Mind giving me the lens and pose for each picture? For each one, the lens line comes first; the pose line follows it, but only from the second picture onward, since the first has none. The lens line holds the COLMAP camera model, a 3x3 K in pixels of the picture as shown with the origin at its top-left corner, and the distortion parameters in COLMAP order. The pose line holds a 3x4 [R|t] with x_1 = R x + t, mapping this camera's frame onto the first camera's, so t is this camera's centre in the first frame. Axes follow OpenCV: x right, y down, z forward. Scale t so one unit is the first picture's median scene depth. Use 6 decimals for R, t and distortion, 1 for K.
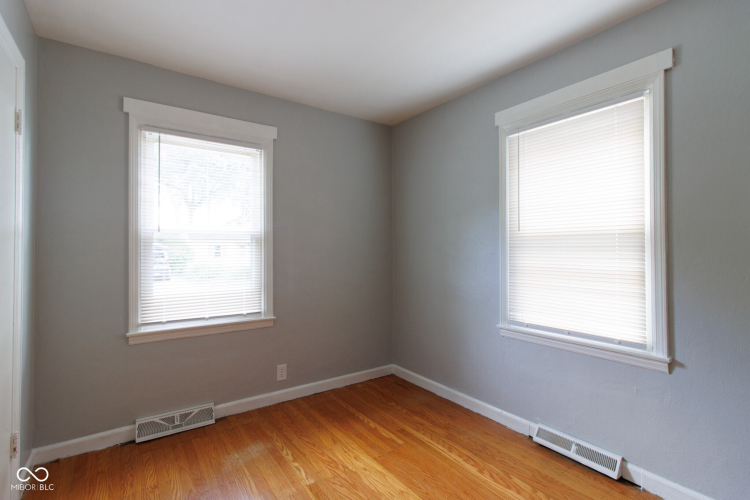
lens RADIAL K [[343.9, 0, 372.6], [0, 343.9, 235.5], [0, 0, 1]] dist [0.001826, 0.000059]
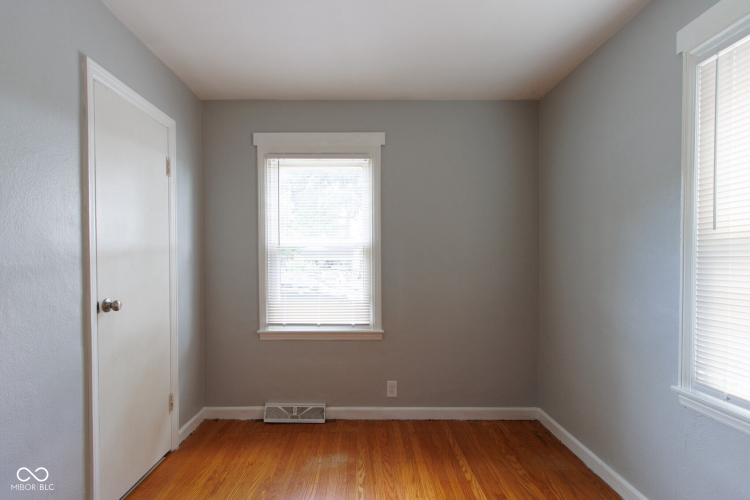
lens RADIAL K [[350.1, 0, 379.4], [0, 350.1, 258.1], [0, 0, 1]] dist [0.001321, 0.000077]
pose [[0.825044, -0.002396, -0.565064, 0.291967], [0.022185, 0.999357, 0.028155, 0.005281], [0.564633, -0.035765, 0.824567, 0.210748]]
